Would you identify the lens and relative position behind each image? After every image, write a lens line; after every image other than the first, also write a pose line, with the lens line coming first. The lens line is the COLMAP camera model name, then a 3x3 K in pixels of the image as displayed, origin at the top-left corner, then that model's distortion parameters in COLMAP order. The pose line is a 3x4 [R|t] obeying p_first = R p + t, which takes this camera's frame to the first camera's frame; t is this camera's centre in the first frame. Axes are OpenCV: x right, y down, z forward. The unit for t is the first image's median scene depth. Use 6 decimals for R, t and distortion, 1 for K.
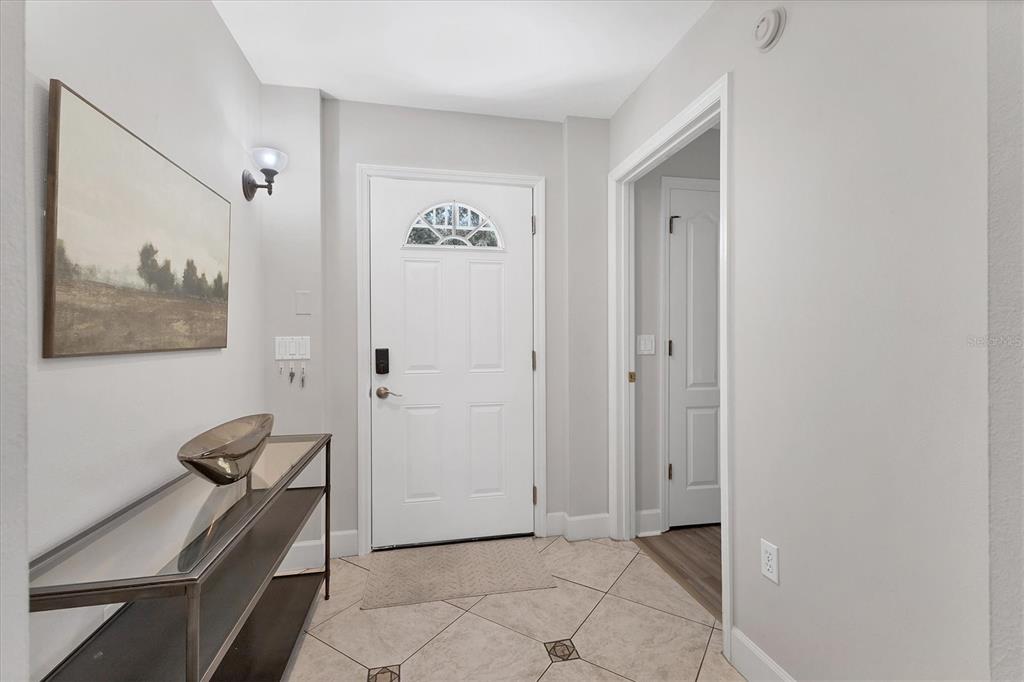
lens RADIAL K [[449.6, 0, 510.5], [0, 449.6, 338.6], [0, 0, 1]] dist [0.004275, 0.000220]
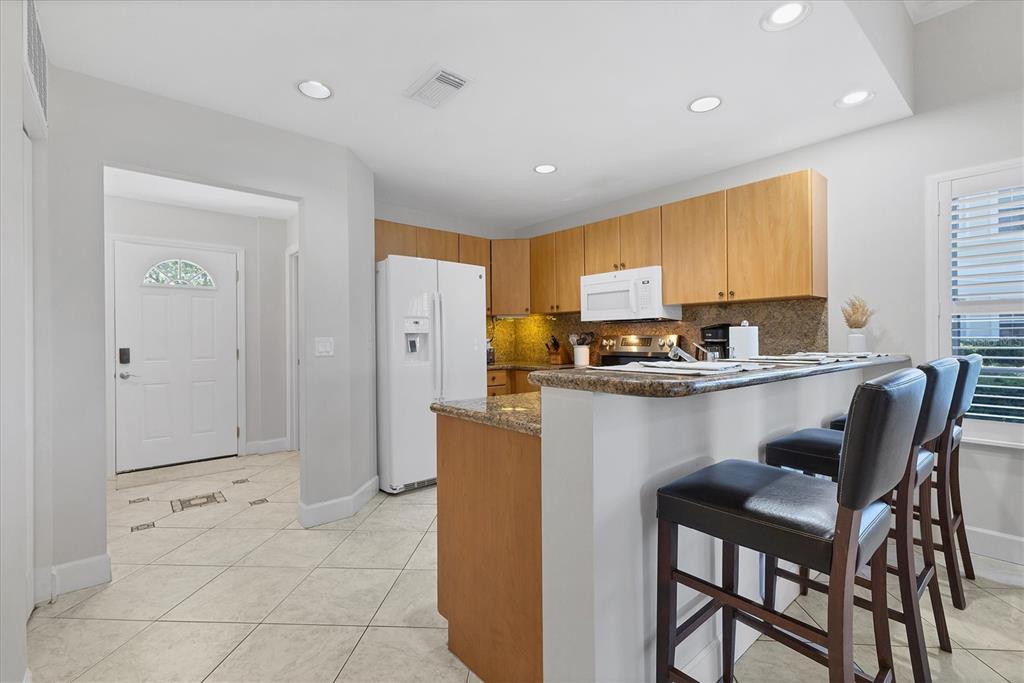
lens RADIAL K [[449.6, 0, 516.8], [0, 449.6, 337.6], [0, 0, 1]] dist [0.004275, 0.000220]
pose [[0.867223, 0.000368, 0.497920, 0.128902], [0.003336, 0.999973, -0.006548, 0.000340], [-0.497909, 0.007340, 0.867199, -1.099363]]
